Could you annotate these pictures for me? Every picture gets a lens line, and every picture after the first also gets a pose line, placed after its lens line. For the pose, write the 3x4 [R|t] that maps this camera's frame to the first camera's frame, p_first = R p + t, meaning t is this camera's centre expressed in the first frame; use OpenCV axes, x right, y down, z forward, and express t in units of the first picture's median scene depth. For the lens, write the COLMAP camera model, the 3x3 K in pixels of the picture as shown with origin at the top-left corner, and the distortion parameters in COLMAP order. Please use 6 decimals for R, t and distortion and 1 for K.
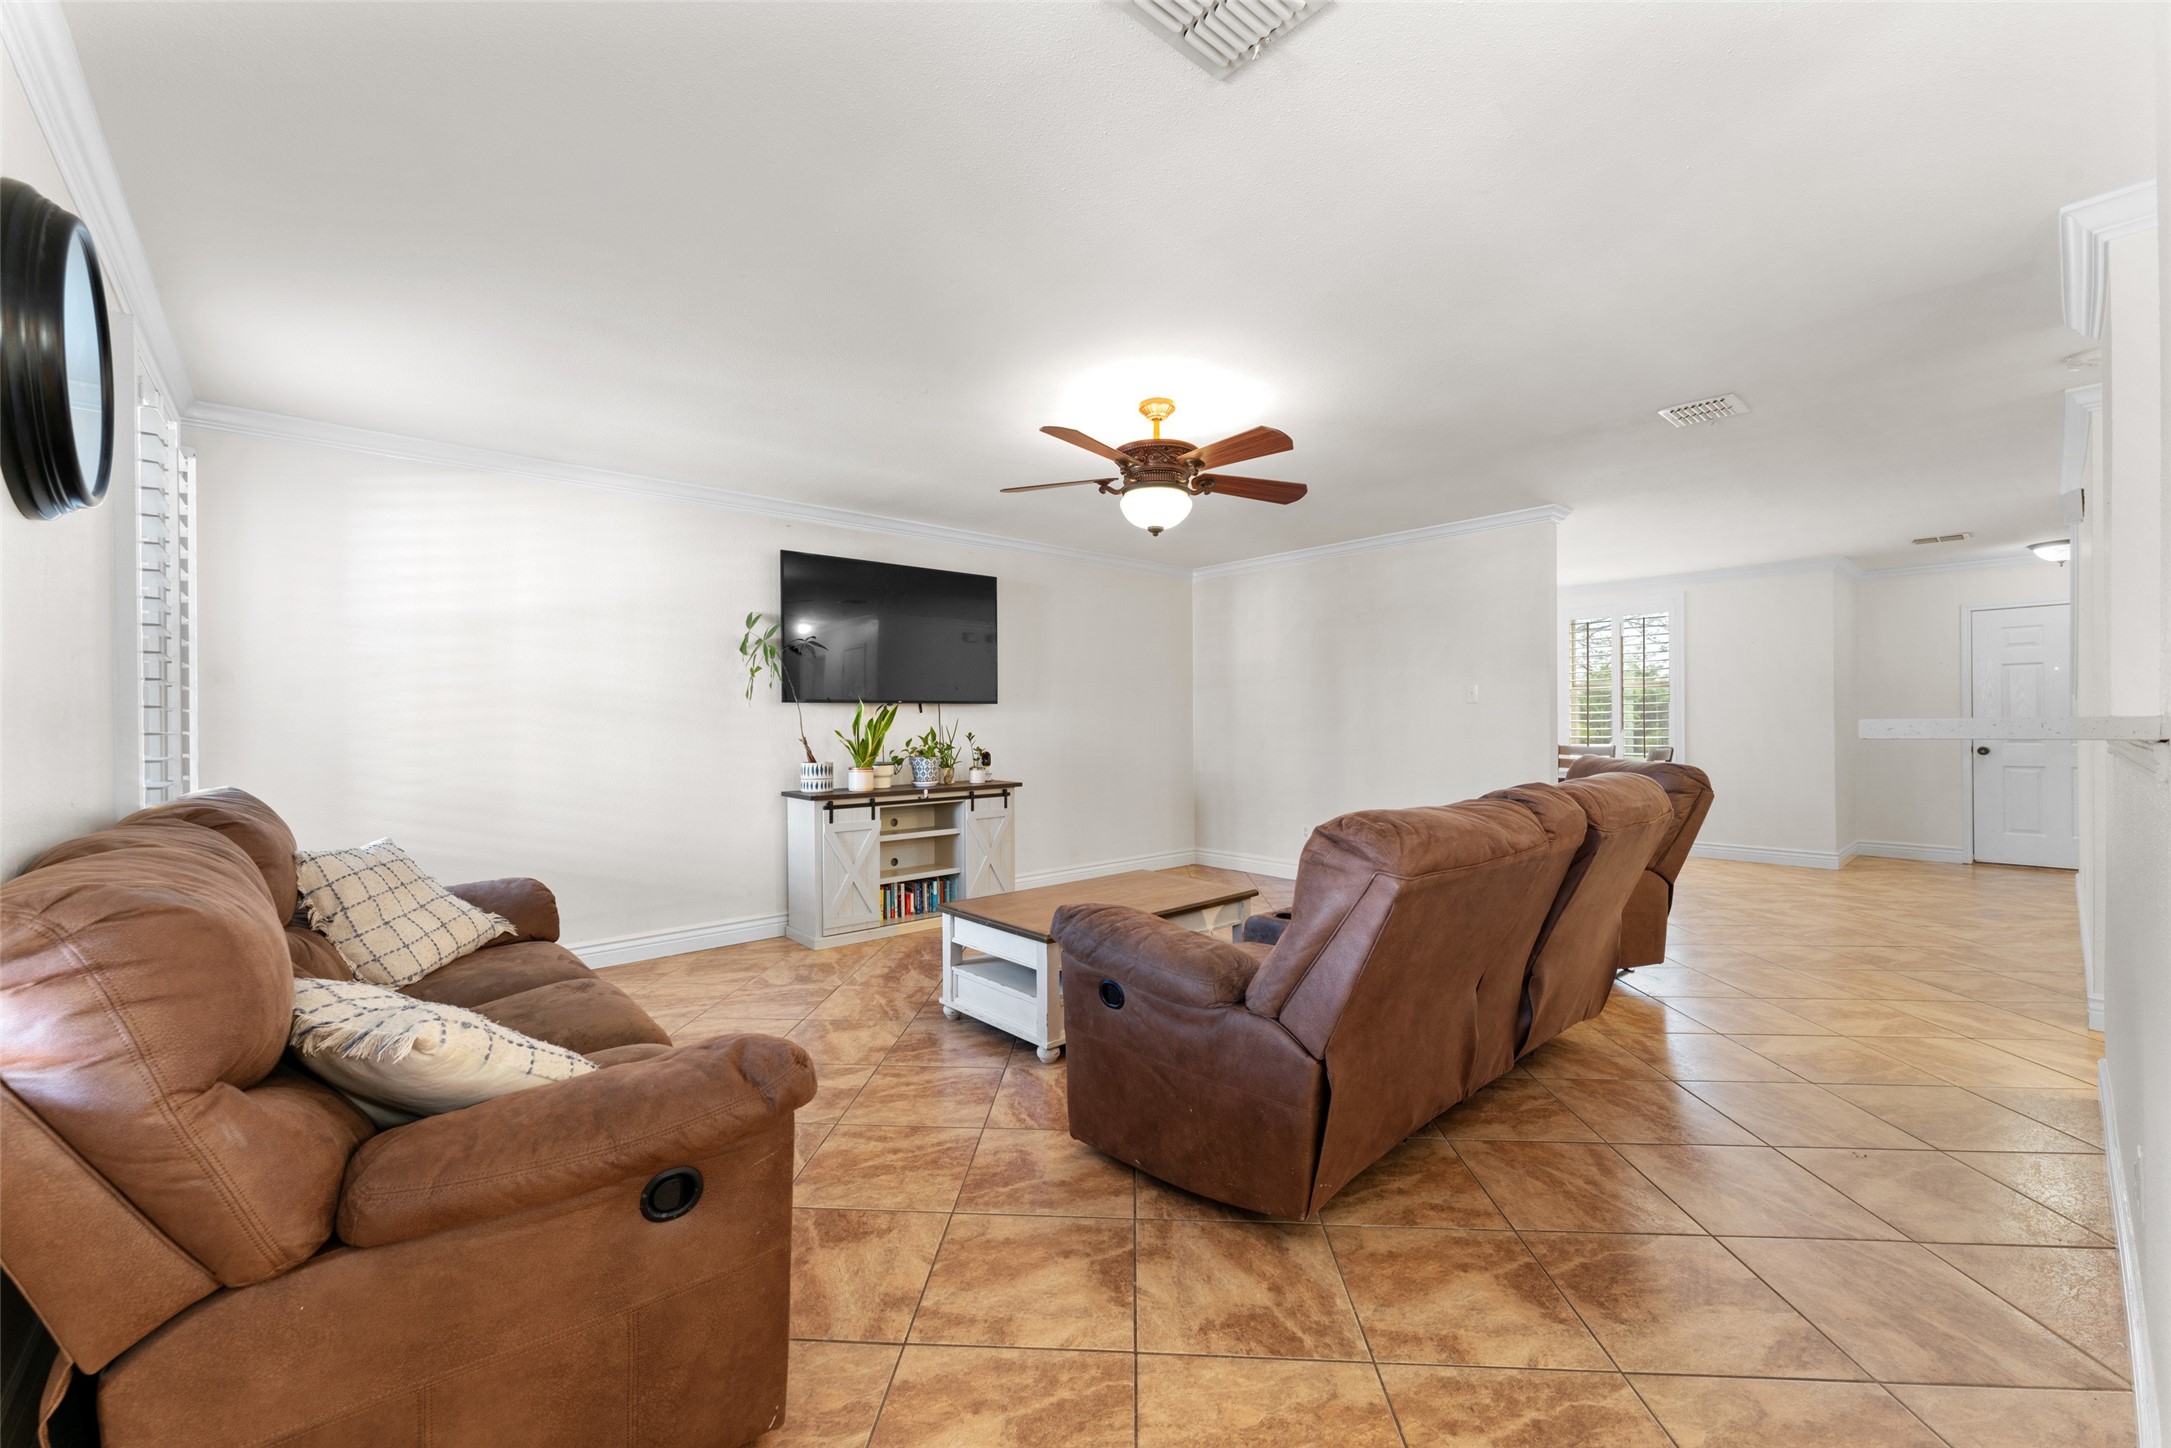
lens RADIAL K [[870.6, 0, 1081.6], [0, 870.6, 722.4], [0, 0, 1]] dist [-0.000222, 0.000248]
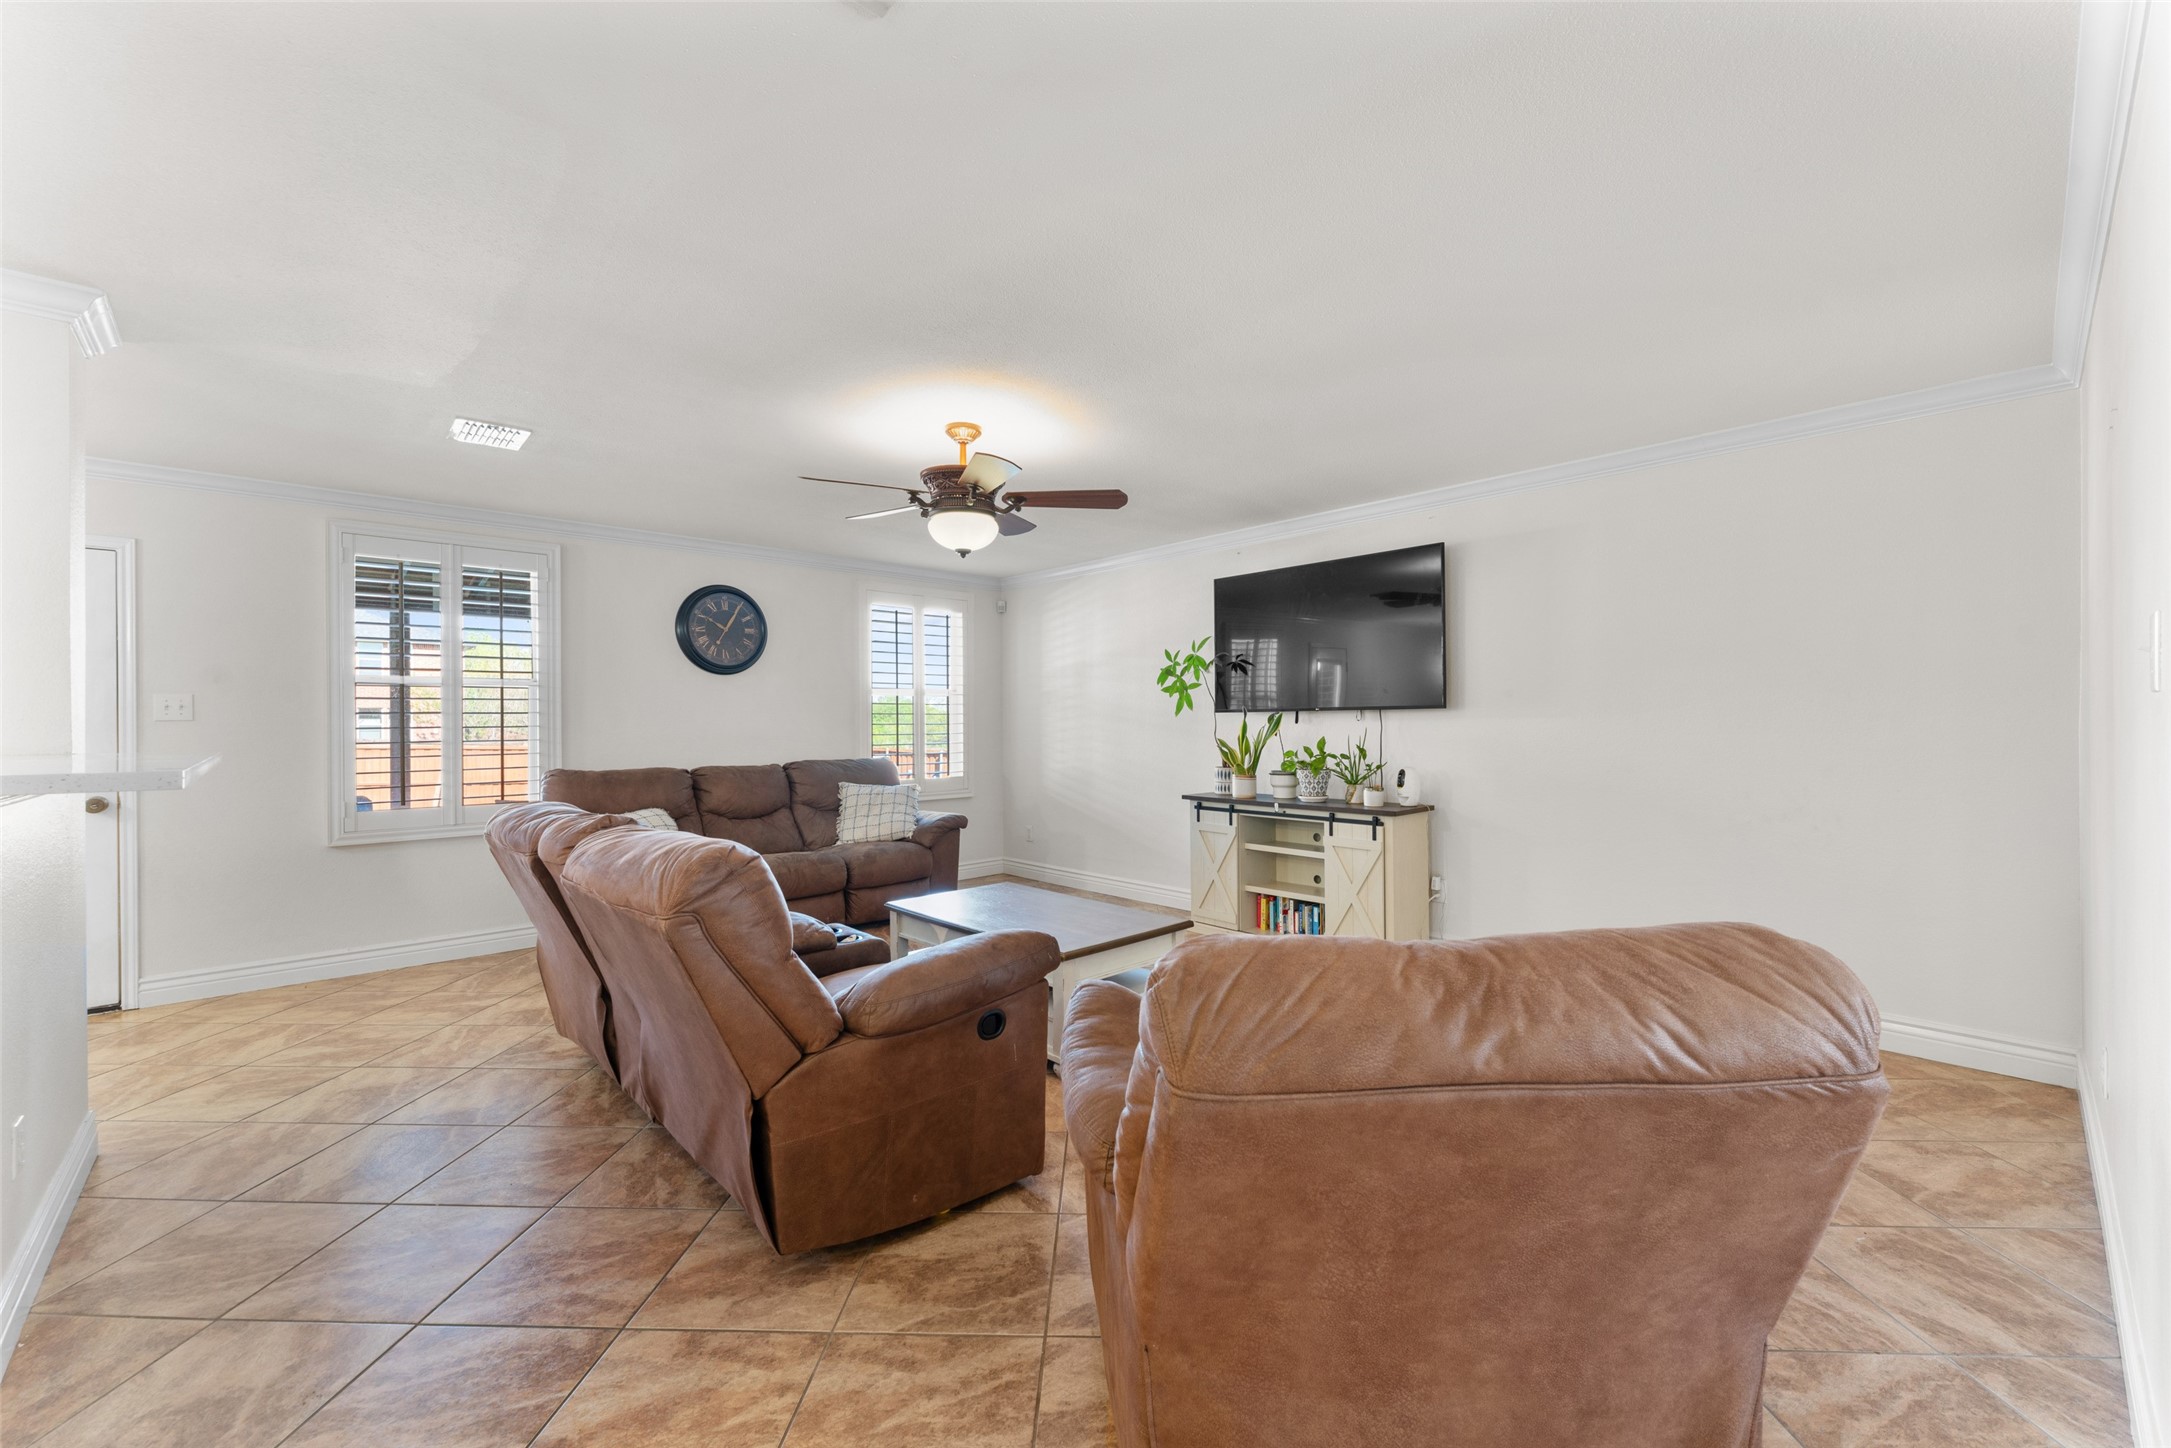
lens RADIAL K [[870.6, 0, 1081.6], [0, 870.6, 722.4], [0, 0, 1]] dist [-0.000222, 0.000248]
pose [[0.018299, 0.005537, -0.999817, 0.797212], [0.005655, 0.999968, 0.005642, -0.018308], [0.999817, -0.005757, 0.018267, 0.801740]]
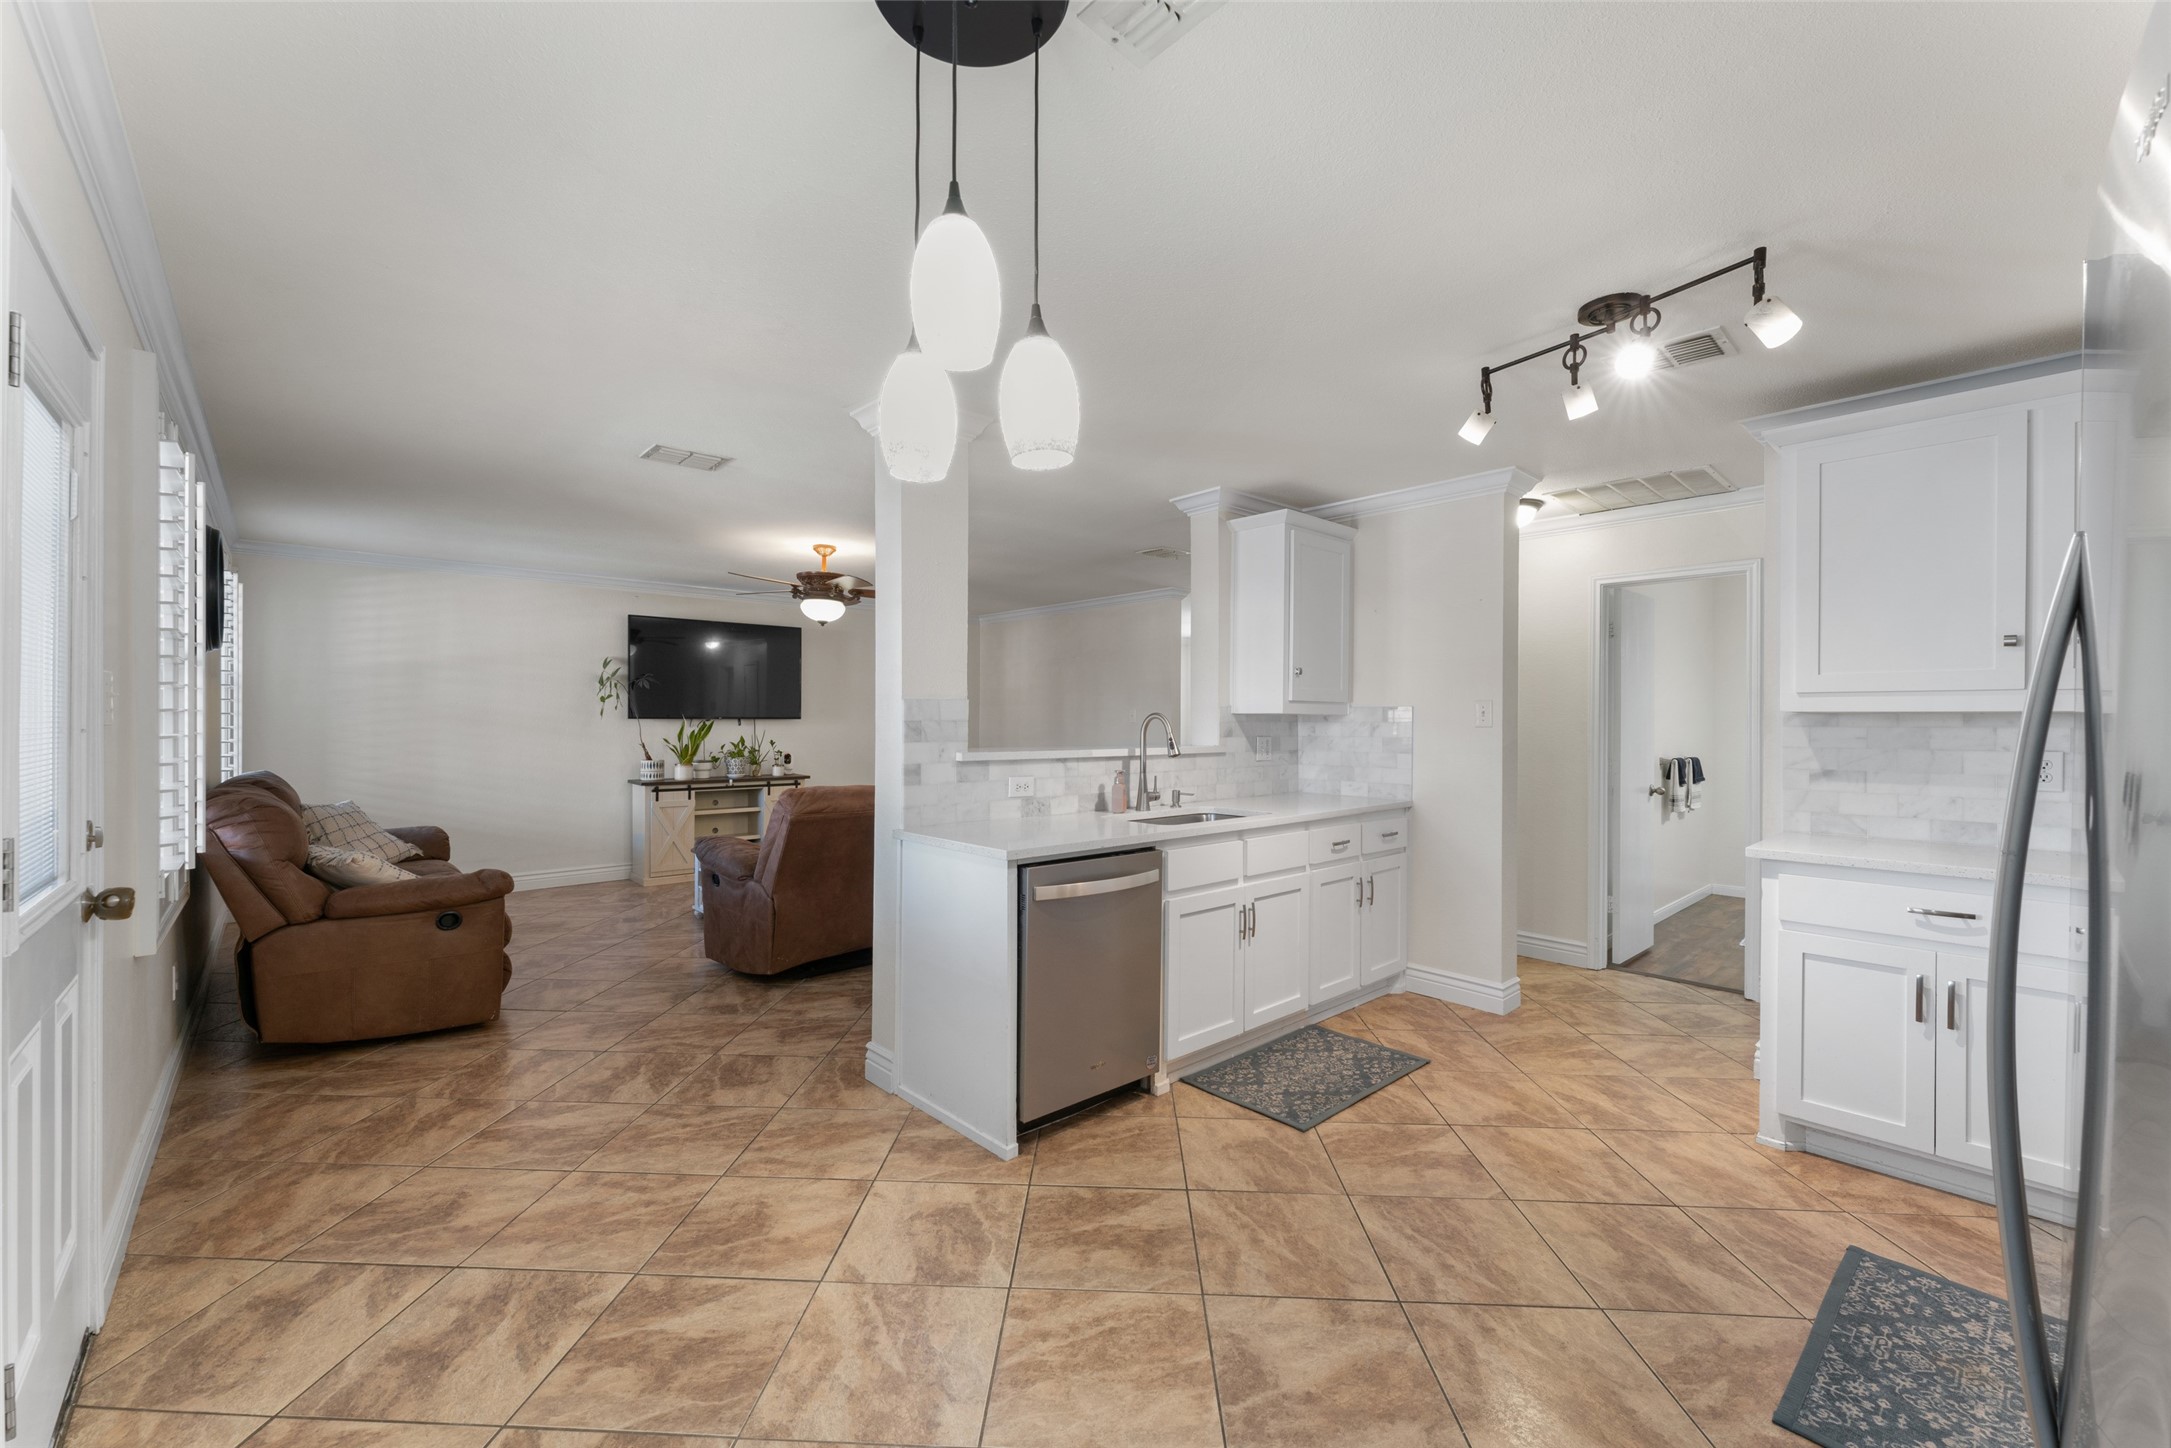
lens RADIAL K [[870.6, 0, 1081.6], [0, 870.6, 722.4], [0, 0, 1]] dist [-0.000222, 0.000248]
pose [[0.999847, 0.010721, 0.013832, 0.399949], [-0.010744, 0.999941, 0.001528, -0.027735], [-0.013815, -0.001677, 0.999903, -0.477294]]
